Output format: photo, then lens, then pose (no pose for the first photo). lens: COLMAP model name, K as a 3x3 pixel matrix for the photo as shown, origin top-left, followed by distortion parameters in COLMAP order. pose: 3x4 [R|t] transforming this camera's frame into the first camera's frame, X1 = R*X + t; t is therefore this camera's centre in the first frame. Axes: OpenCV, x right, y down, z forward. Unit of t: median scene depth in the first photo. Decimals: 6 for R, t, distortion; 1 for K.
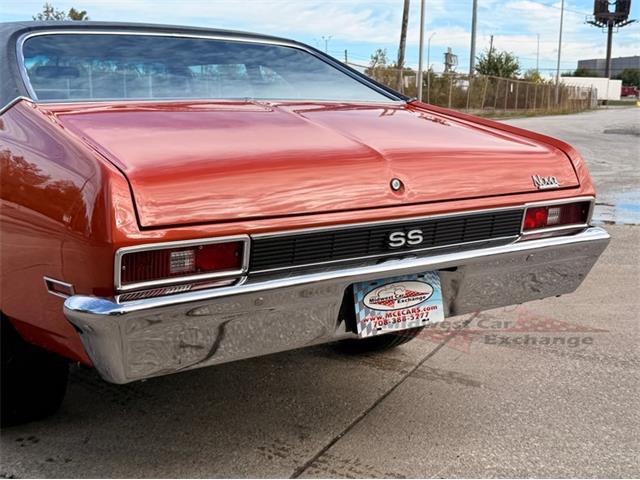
lens RADIAL K [[830.7, 0, 320.0], [0, 830.7, 240.0], [0, 0, 1]] dist [0.173633, -0.377695]
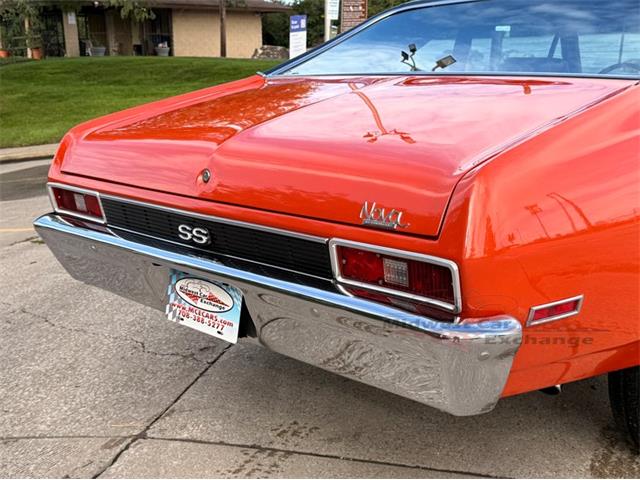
lens RADIAL K [[830.7, 0, 320.0], [0, 830.7, 240.0], [0, 0, 1]] dist [0.173633, -0.377695]
pose [[0.172656, 0.209326, -0.962482, 0.986615], [-0.153429, 0.970945, 0.183644, -0.181446], [0.972959, 0.115966, 0.199756, 0.916560]]
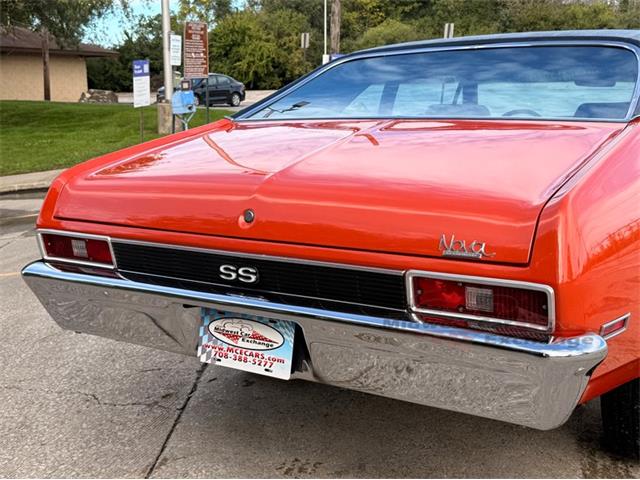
lens RADIAL K [[830.7, 0, 320.0], [0, 830.7, 240.0], [0, 0, 1]] dist [0.173633, -0.377695]
pose [[0.379272, 0.150052, -0.913038, 0.954193], [-0.148546, 0.983838, 0.099982, -0.141839], [0.913284, 0.097708, 0.395432, 0.681751]]
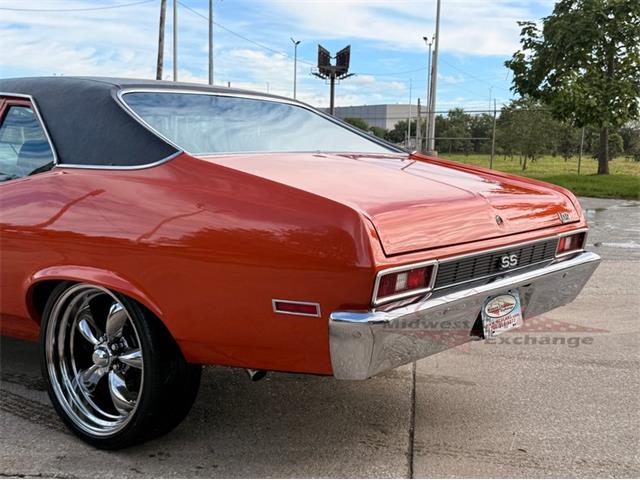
lens RADIAL K [[830.7, 0, 320.0], [0, 830.7, 240.0], [0, 0, 1]] dist [0.173633, -0.377695]
pose [[0.950800, -0.020208, 0.309147, -0.561700], [0.035291, 0.998440, -0.043275, 0.010619], [-0.307790, 0.052056, 0.950029, -0.151845]]
